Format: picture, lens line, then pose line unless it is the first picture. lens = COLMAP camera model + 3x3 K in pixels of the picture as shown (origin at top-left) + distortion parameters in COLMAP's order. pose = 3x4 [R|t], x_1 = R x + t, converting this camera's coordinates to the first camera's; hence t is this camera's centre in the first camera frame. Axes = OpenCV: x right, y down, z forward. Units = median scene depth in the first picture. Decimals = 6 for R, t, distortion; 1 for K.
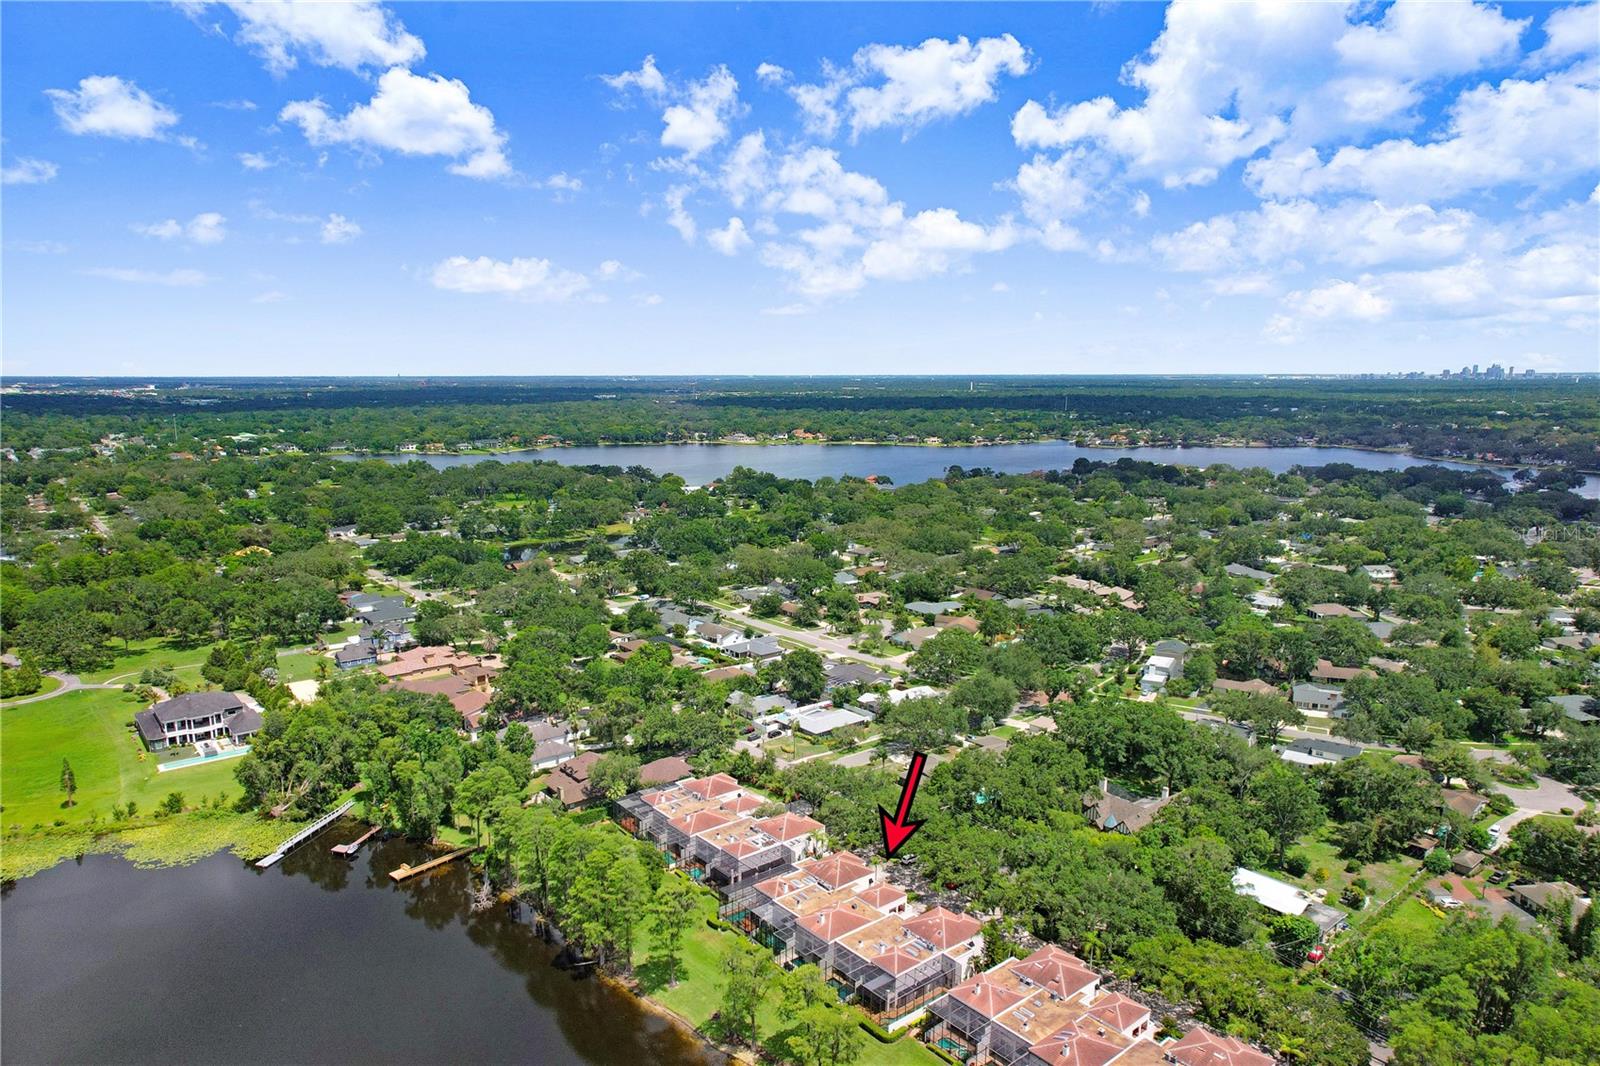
lens RADIAL K [[1026.5, 0, 798.8], [0, 1026.5, 569.7], [0, 0, 1]] dist [-0.003235, 0.000008]
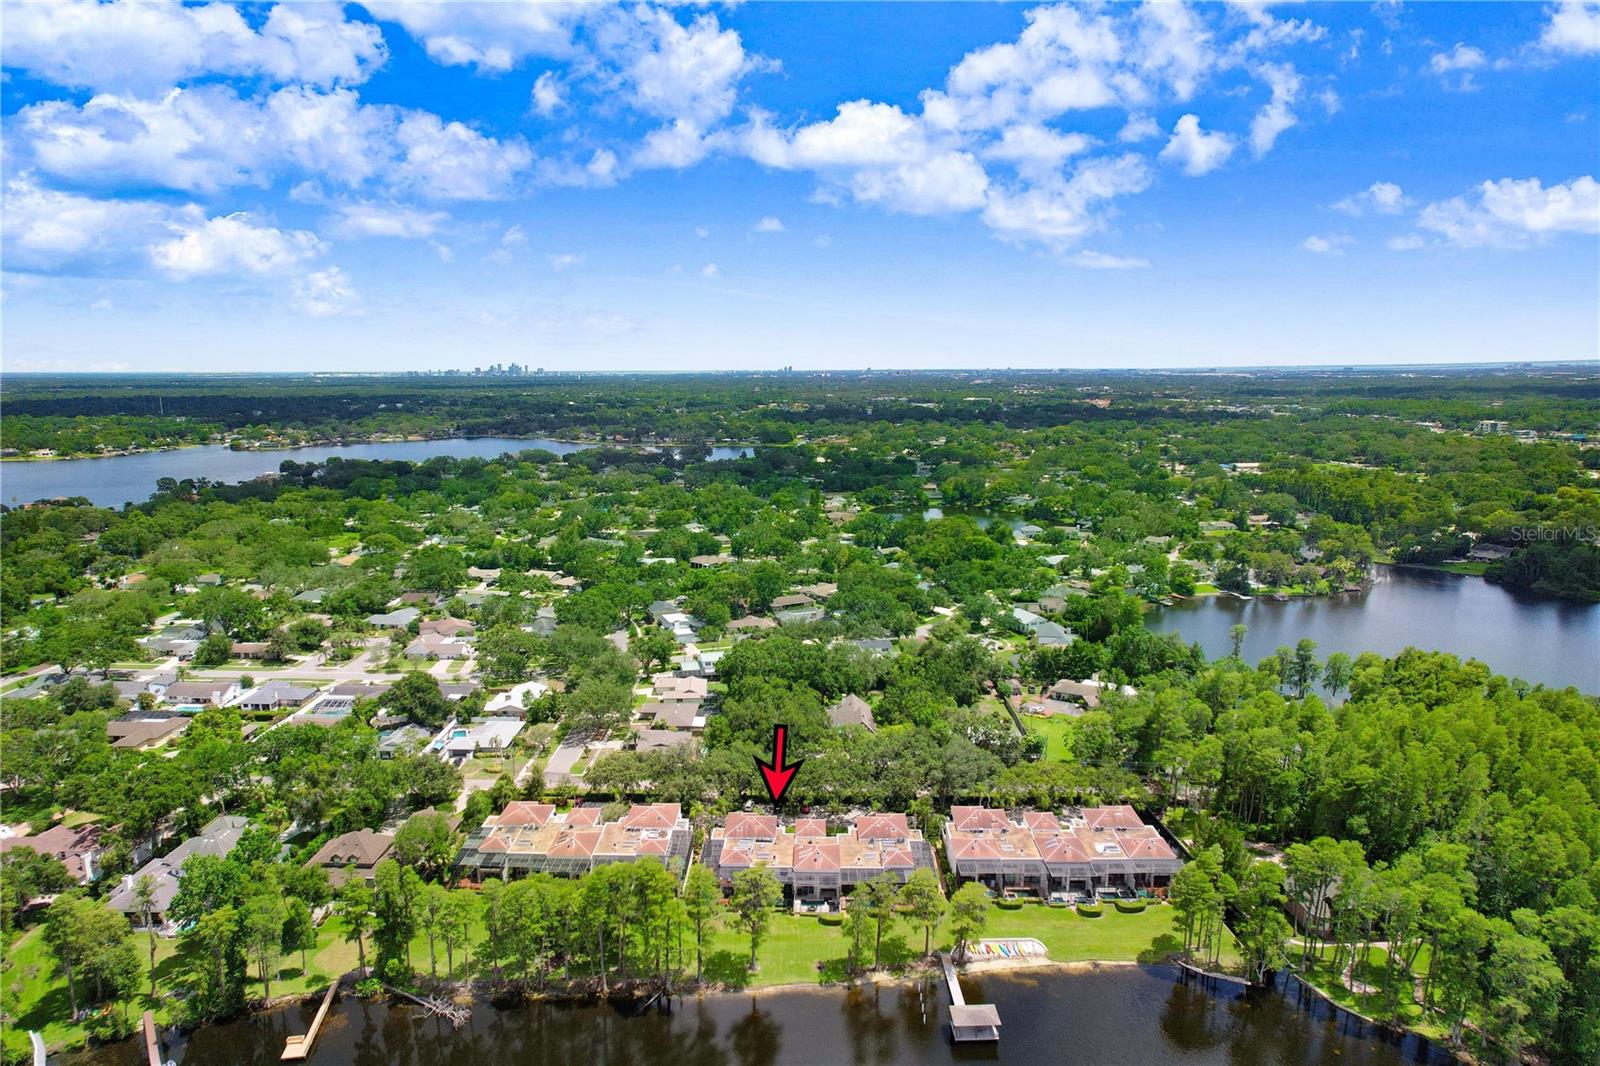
lens RADIAL K [[996.8, 0, 800.0], [0, 996.8, 533.0], [0, 0, 1]] dist [-0.002513, 0.001714]
pose [[0.649362, -0.125257, 0.750093, -0.646721], [0.146756, 0.988442, 0.038011, -0.043612], [-0.746185, 0.085398, 0.660239, 0.229954]]
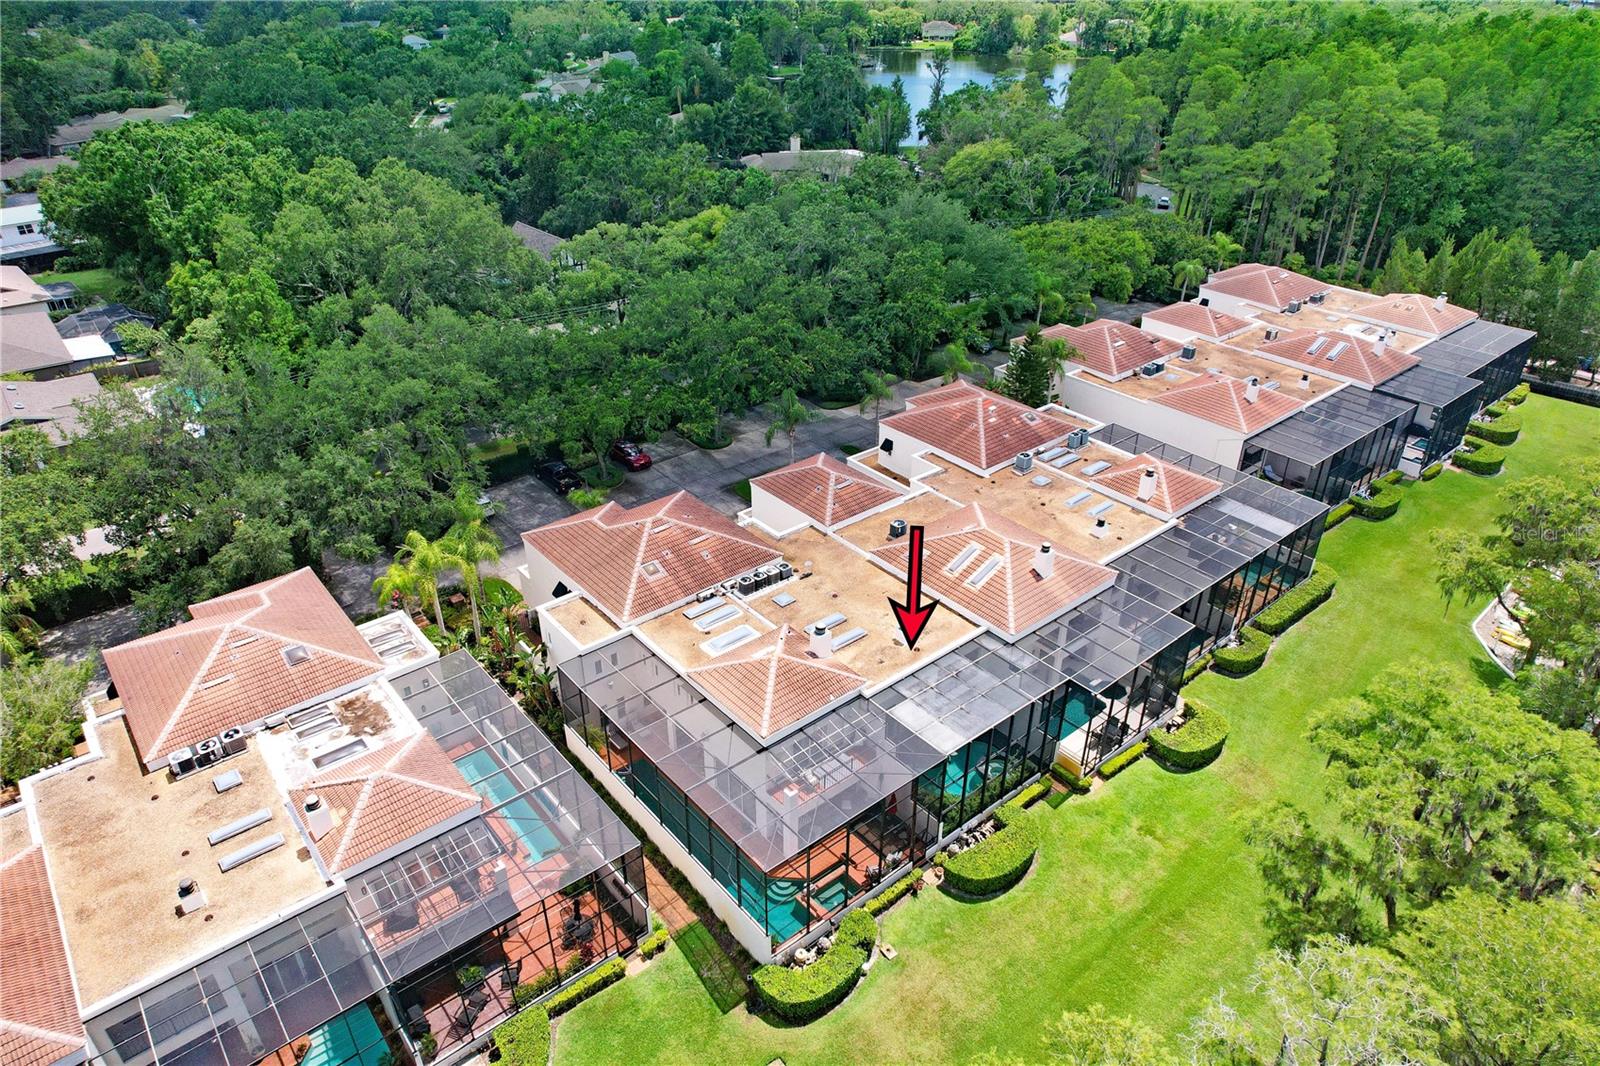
lens RADIAL K [[996.8, 0, 800.0], [0, 996.8, 533.0], [0, 0, 1]] dist [-0.002513, 0.001714]
pose [[0.005266, -0.516383, 0.856342, -0.196675], [0.191689, 0.840994, 0.505949, 0.142617], [-0.981442, 0.161487, 0.103413, 0.887191]]
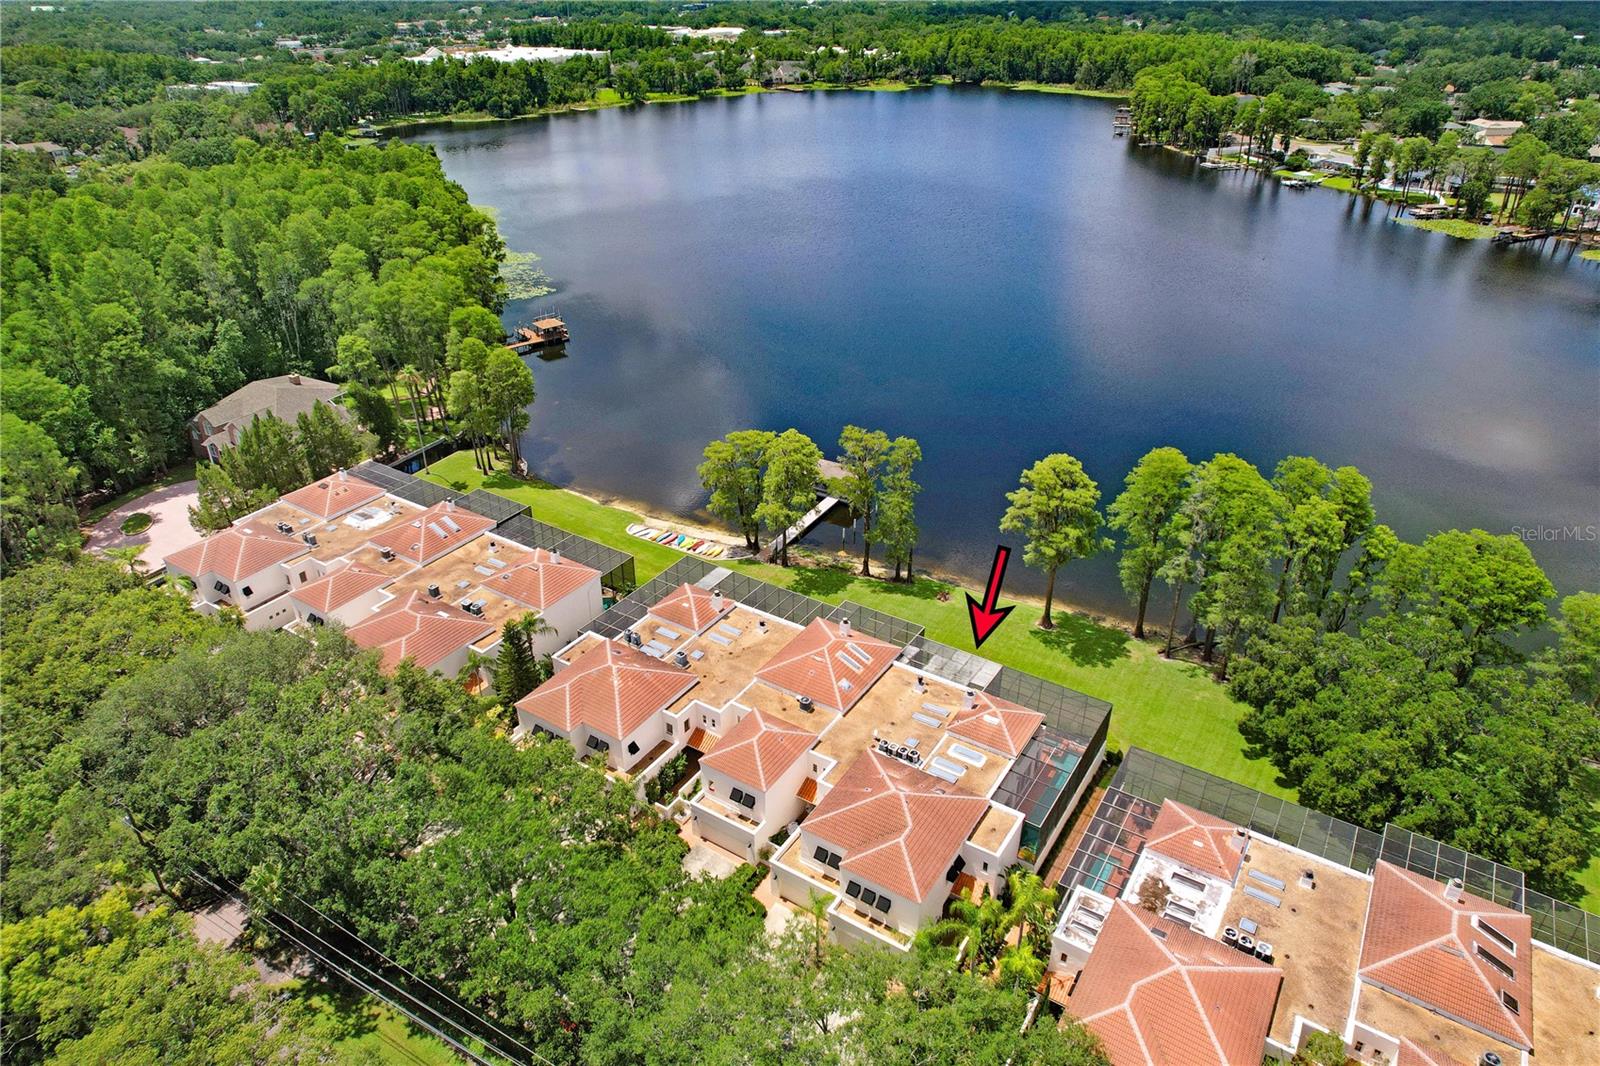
lens RADIAL K [[1036.8, 0, 799.3], [0, 1036.8, 457.5], [0, 0, 1]] dist [-0.028638, 0.003340]
pose [[-0.954728, 0.114955, -0.274373, 0.154083], [-0.065911, 0.817653, 0.571926, -0.025654], [0.290088, 0.564118, -0.773059, 1.154581]]
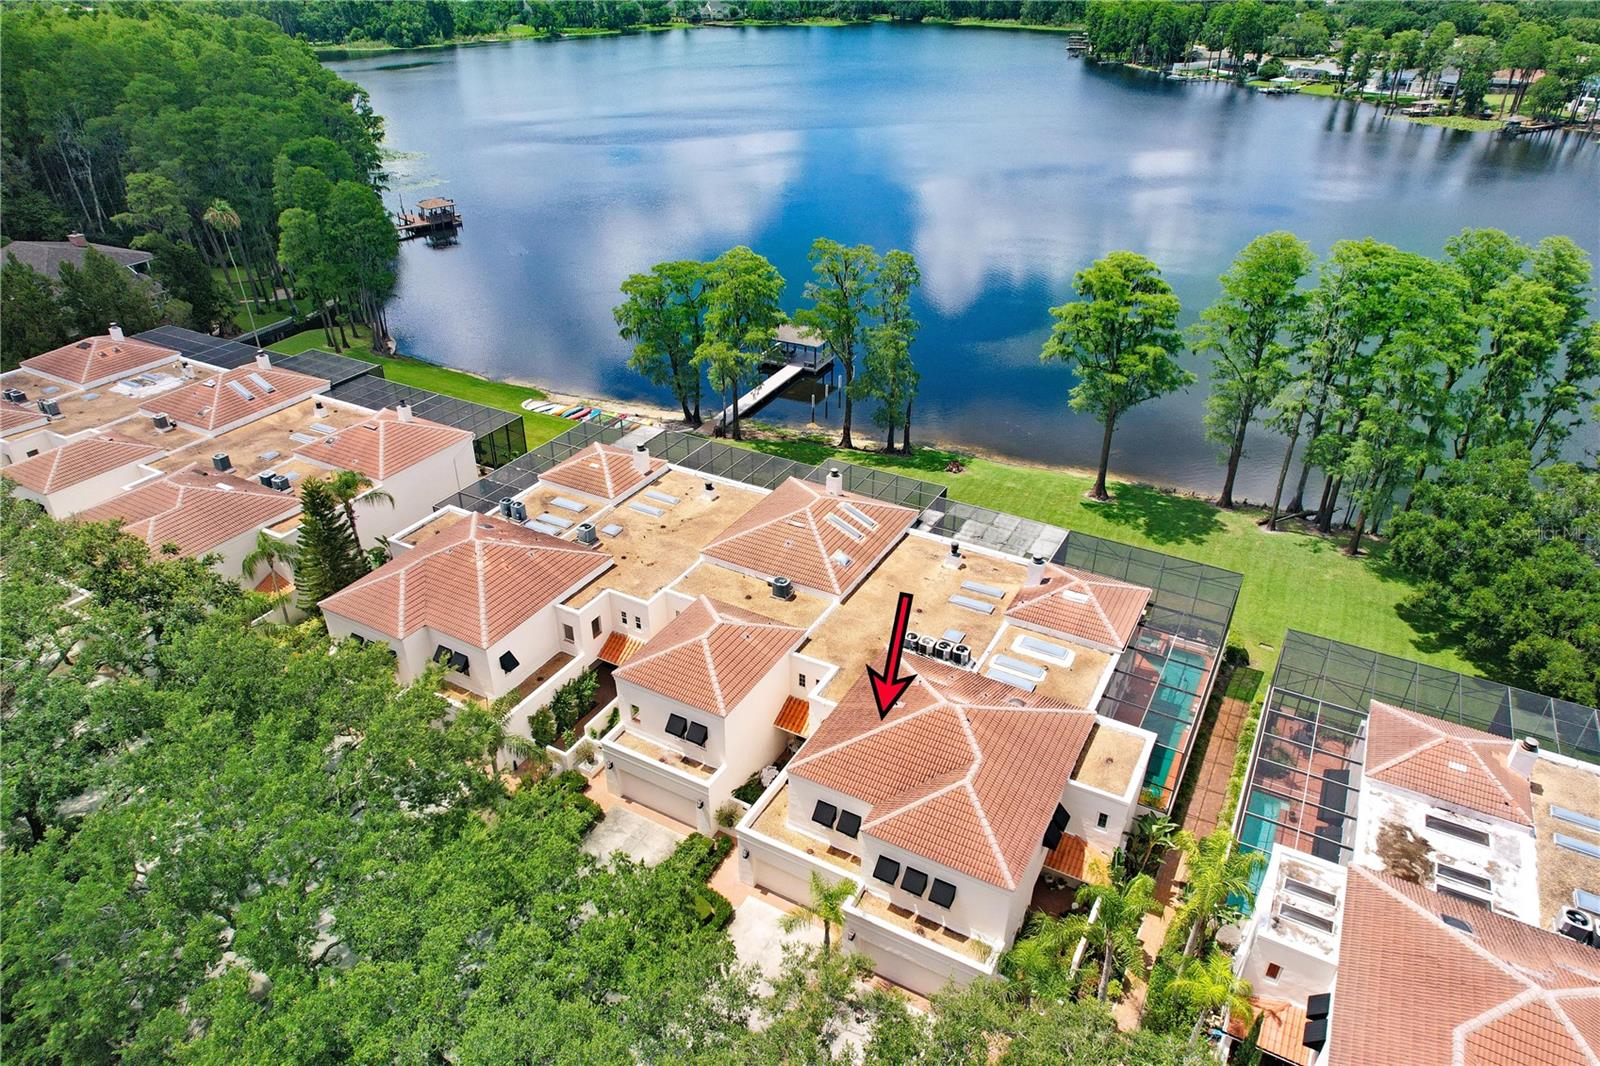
lens RADIAL K [[1027.0, 0, 800.0], [0, 1027.0, 533.0], [0, 0, 1]] dist [-0.028233, 0.003006]
pose [[-0.933816, 0.168646, -0.315510, 0.125552], [-0.079105, 0.762754, 0.641832, 0.112299], [0.348899, 0.624312, -0.698931, 1.067168]]
